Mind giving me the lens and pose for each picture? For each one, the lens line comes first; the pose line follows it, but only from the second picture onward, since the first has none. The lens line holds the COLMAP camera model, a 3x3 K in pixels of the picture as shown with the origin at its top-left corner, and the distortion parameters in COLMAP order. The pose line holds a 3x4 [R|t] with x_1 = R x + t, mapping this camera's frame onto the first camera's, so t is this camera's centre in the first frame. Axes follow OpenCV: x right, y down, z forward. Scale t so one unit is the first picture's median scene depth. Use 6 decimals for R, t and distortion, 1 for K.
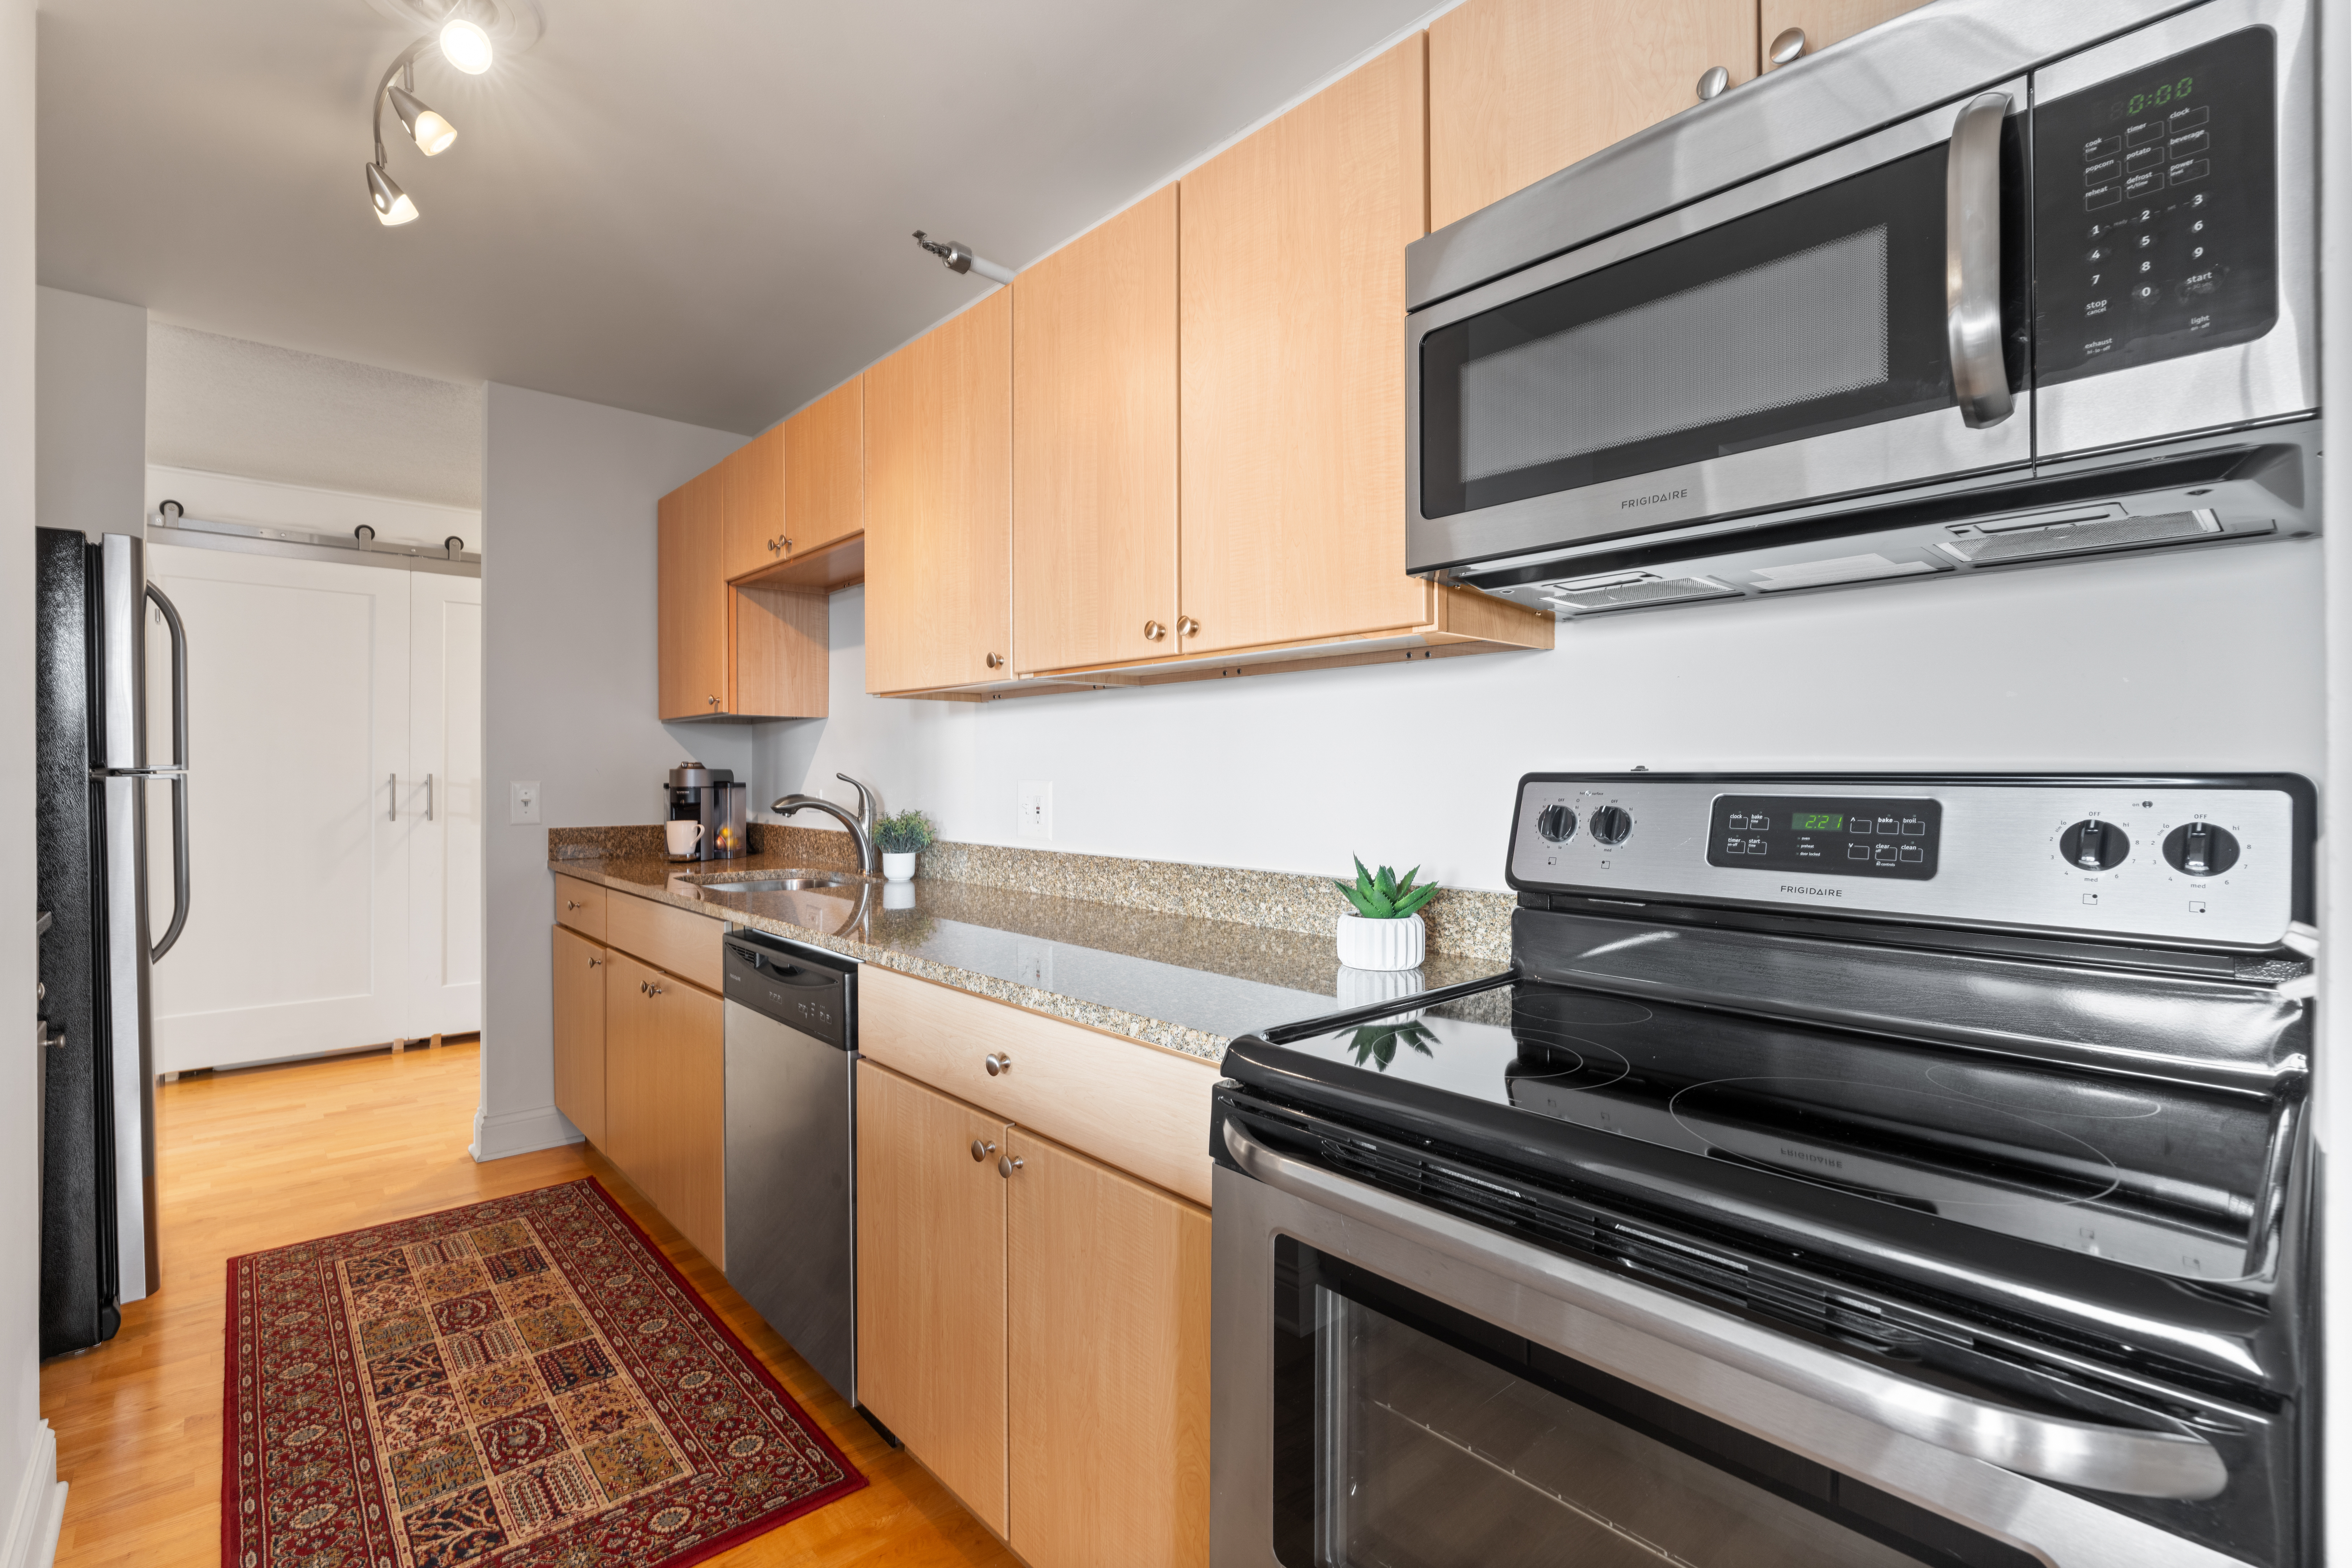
lens RADIAL K [[1057.1, 0, 1160.5], [0, 1057.1, 780.7], [0, 0, 1]] dist [-0.001660, 0.000179]
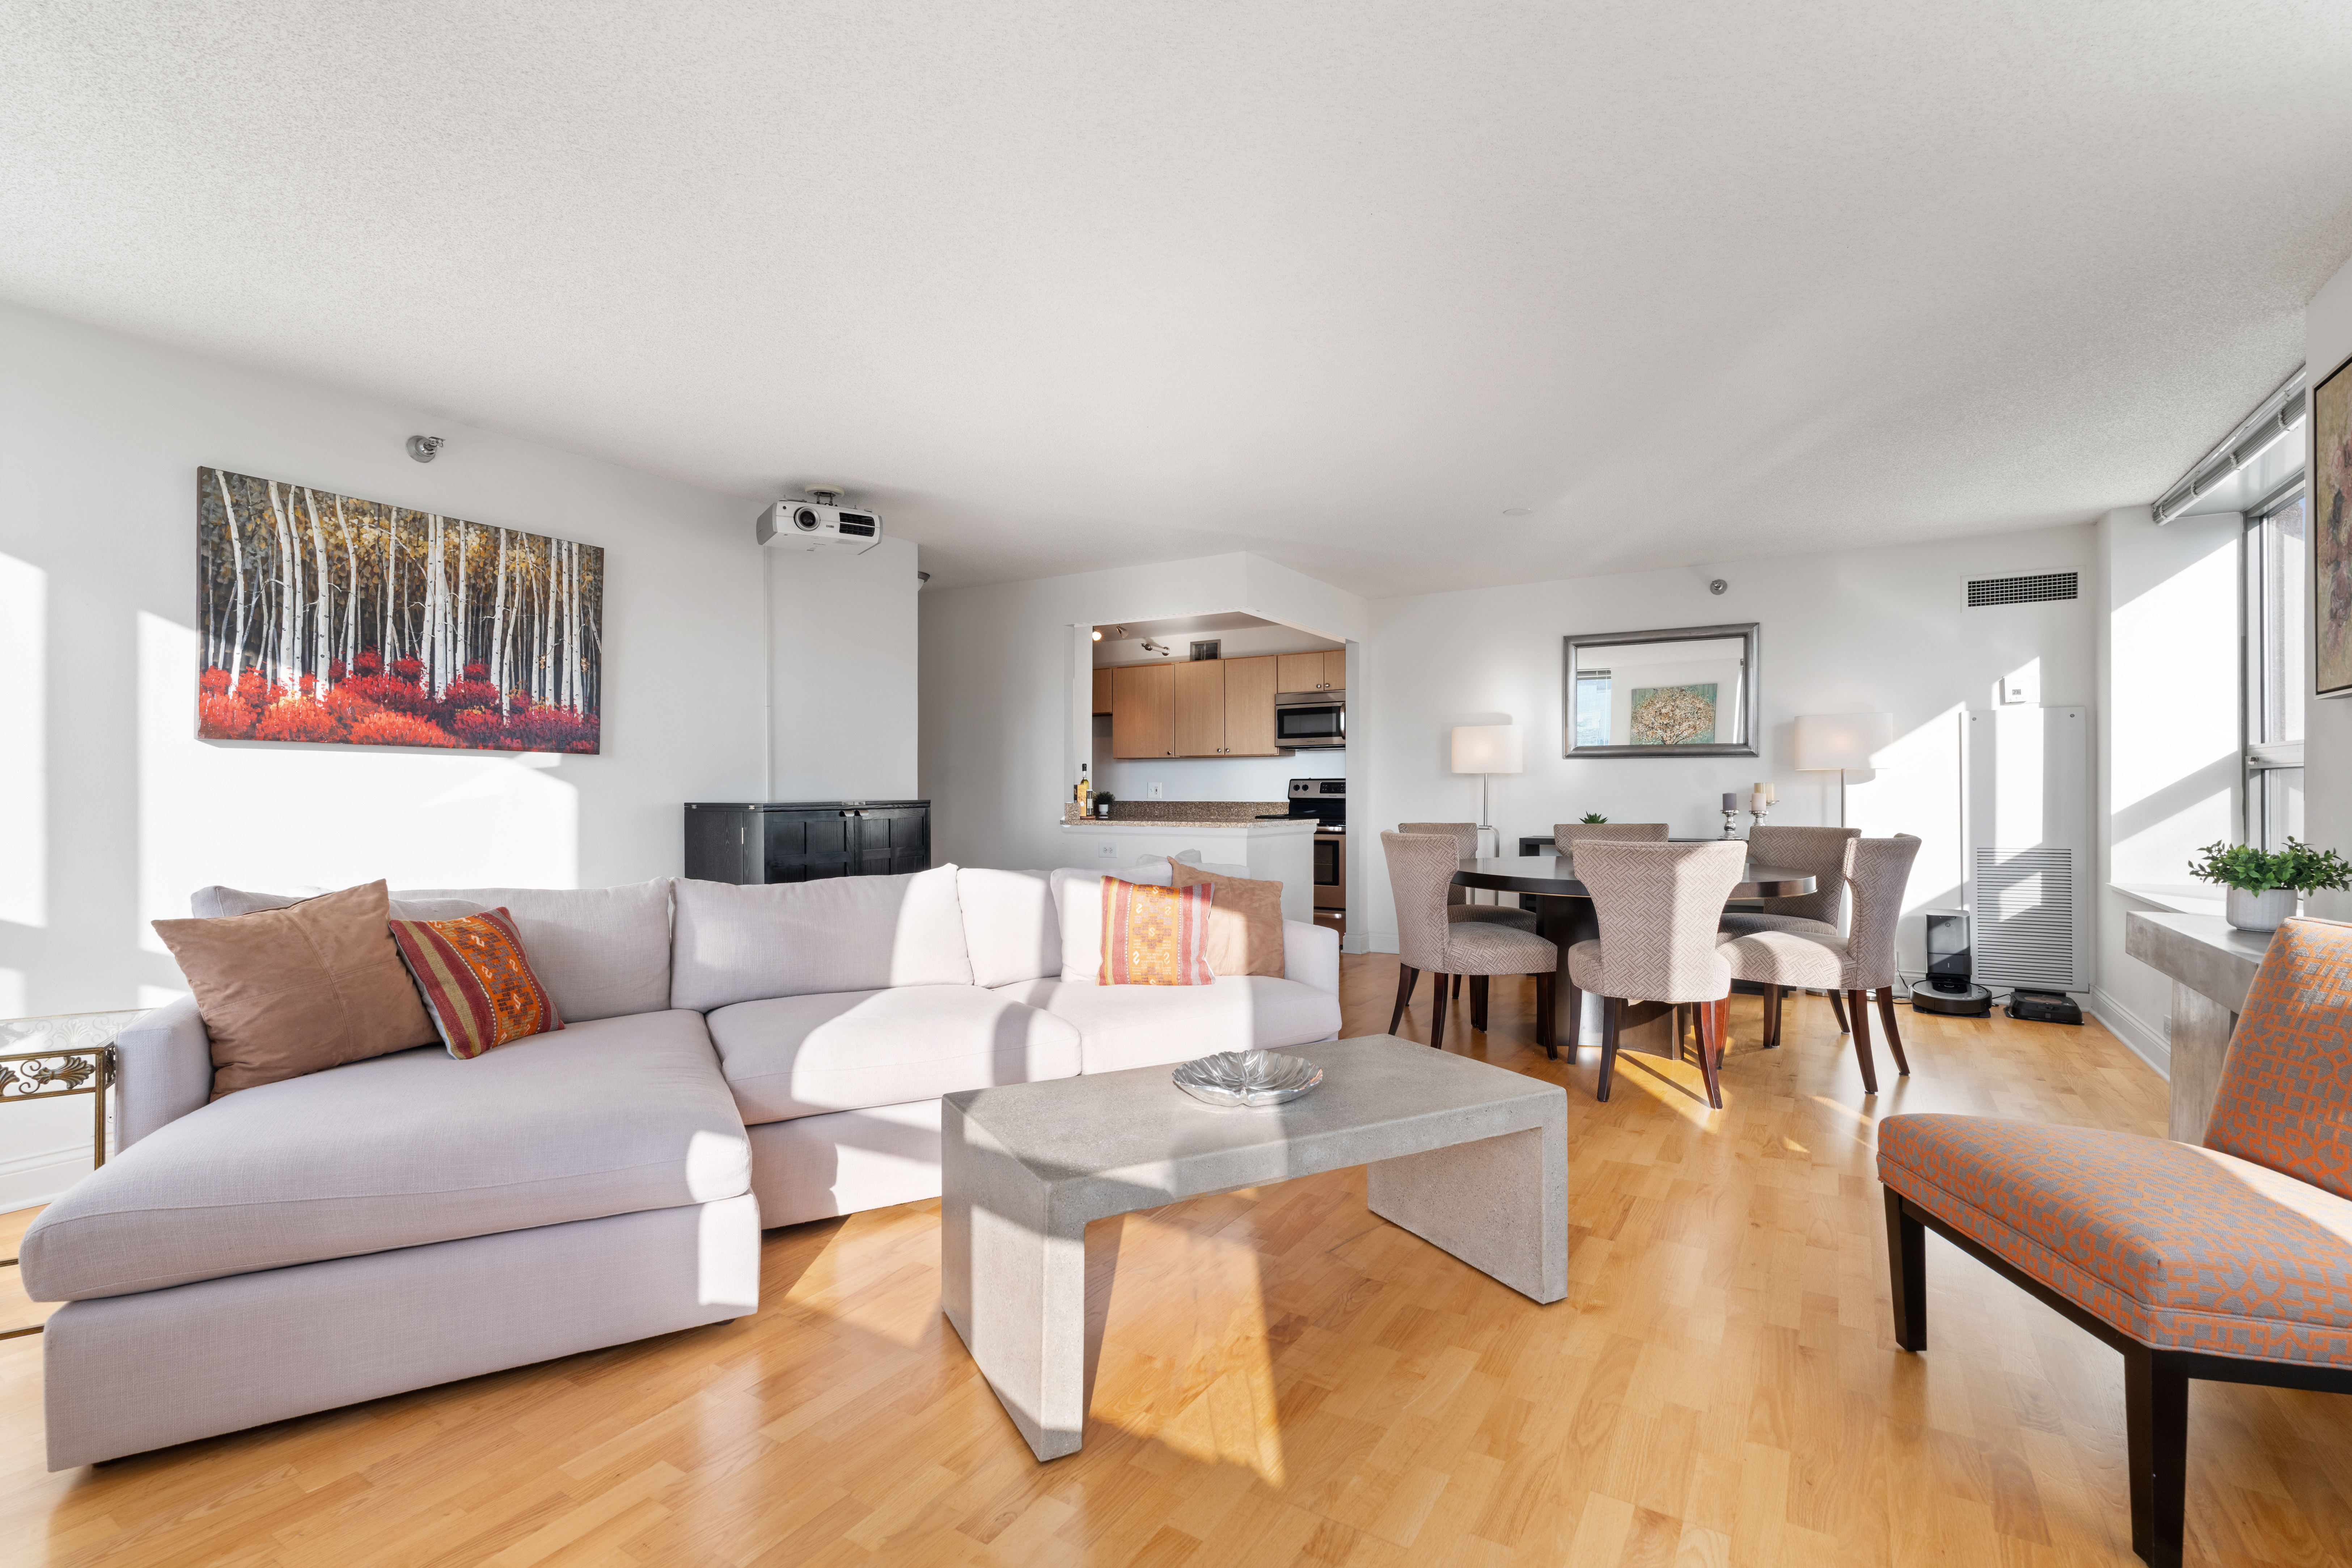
lens RADIAL K [[1075.3, 0, 1170.4], [0, 1075.3, 780.4], [0, 0, 1]] dist [-0.001340, 0.000191]
pose [[0.961285, 0.000170, 0.275557, -1.568139], [0.003936, 0.999889, -0.014348, 0.067994], [-0.275529, 0.014877, 0.961178, -3.664761]]
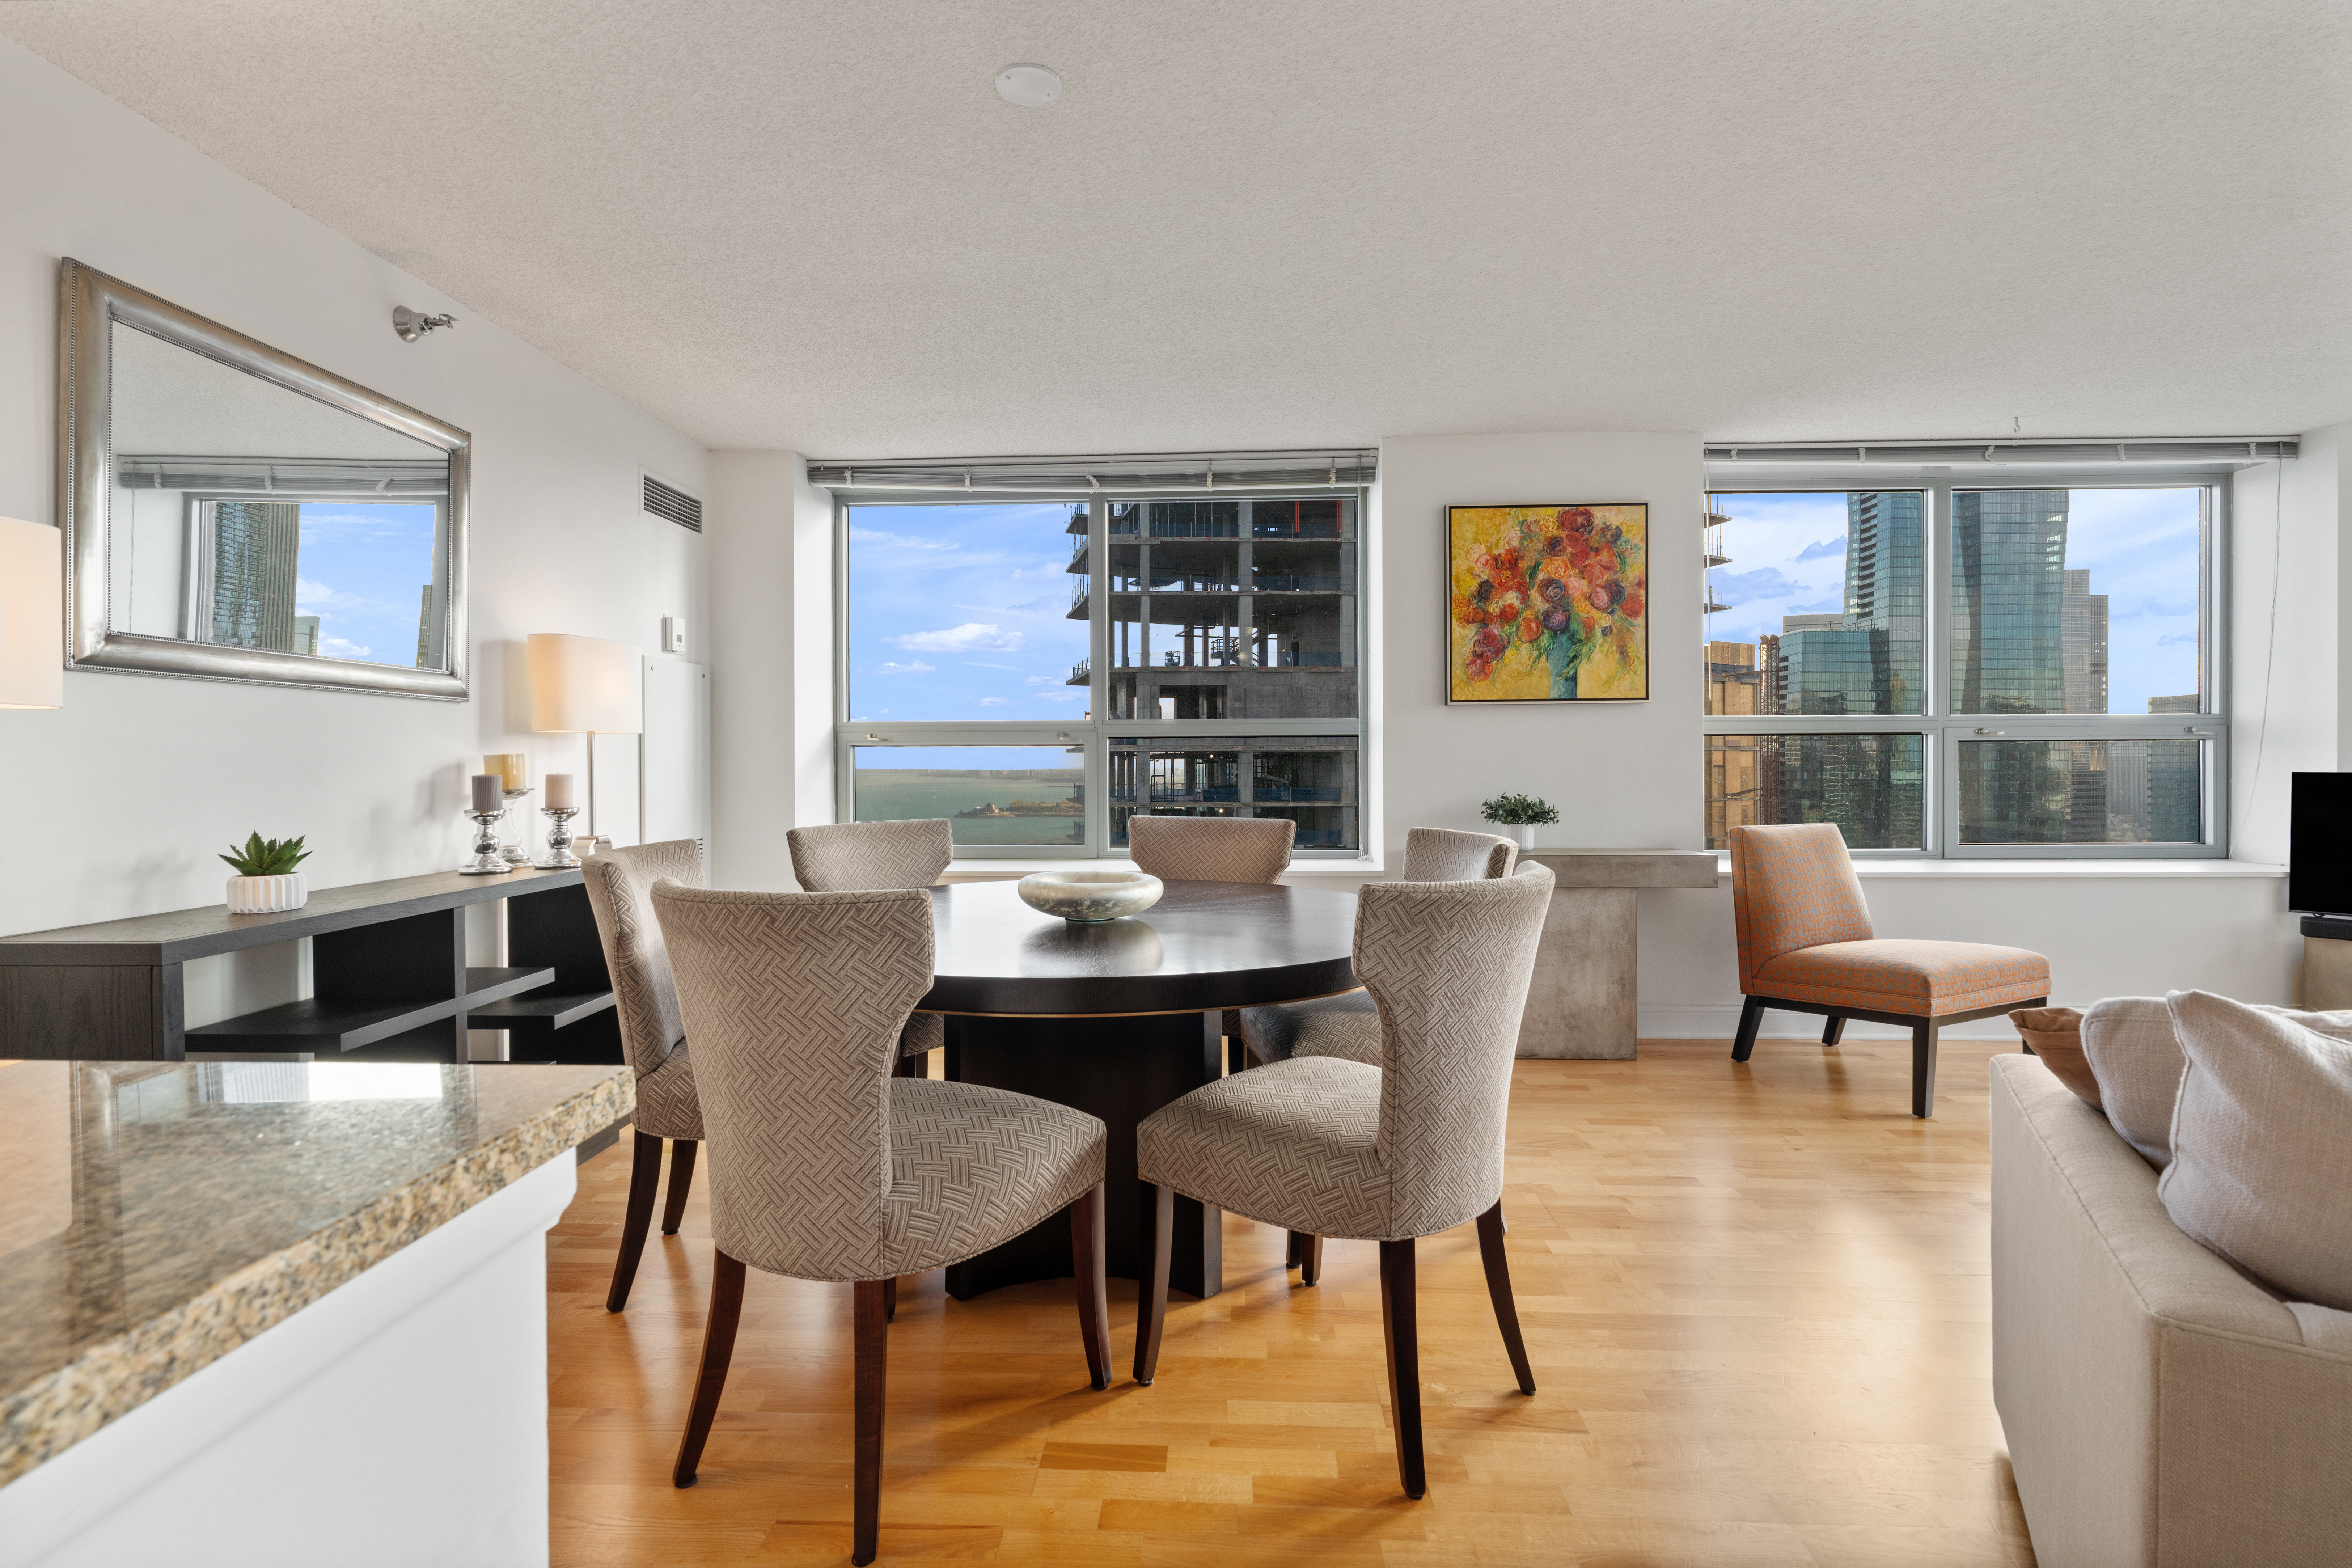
lens RADIAL K [[1087.5, 0, 1176.4], [0, 1087.5, 765.7], [0, 0, 1]] dist [-0.004114, 0.000460]
pose [[-0.712586, -0.001236, 0.701584, -0.811889], [0.007980, 0.999919, 0.009867, 0.044305], [-0.701540, 0.012630, -0.712518, -0.311569]]
